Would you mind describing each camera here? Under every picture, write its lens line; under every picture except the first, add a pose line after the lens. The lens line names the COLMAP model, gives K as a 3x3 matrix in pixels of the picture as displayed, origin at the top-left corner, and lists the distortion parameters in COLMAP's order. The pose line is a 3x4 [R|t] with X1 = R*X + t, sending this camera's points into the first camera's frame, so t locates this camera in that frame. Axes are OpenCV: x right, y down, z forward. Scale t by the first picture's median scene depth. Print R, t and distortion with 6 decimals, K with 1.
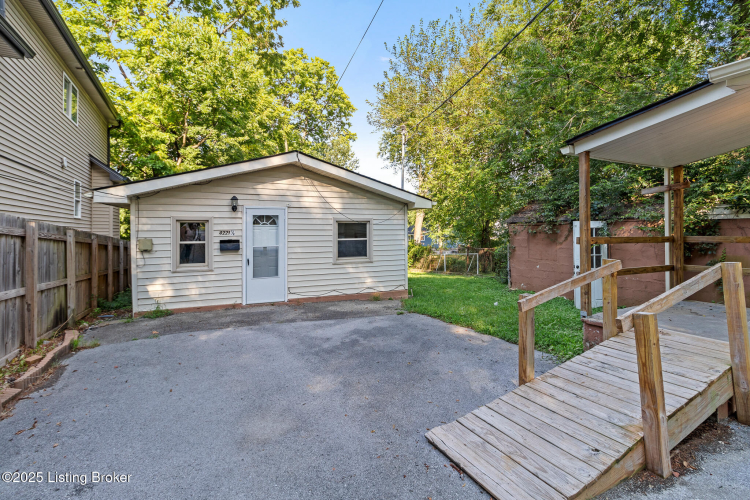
lens RADIAL K [[353.0, 0, 378.6], [0, 353.0, 230.0], [0, 0, 1]] dist [-0.000367, 0.000103]
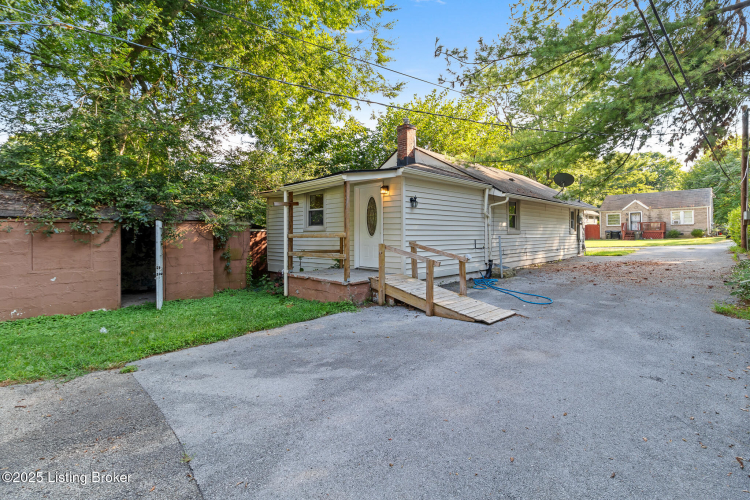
lens RADIAL K [[353.0, 0, 378.6], [0, 353.0, 230.0], [0, 0, 1]] dist [-0.000367, 0.000103]
pose [[-0.289254, 0.023999, 0.956952, -0.579491], [0.000843, 0.999692, -0.024816, 0.028176], [-0.957252, -0.006371, -0.289185, 0.765643]]
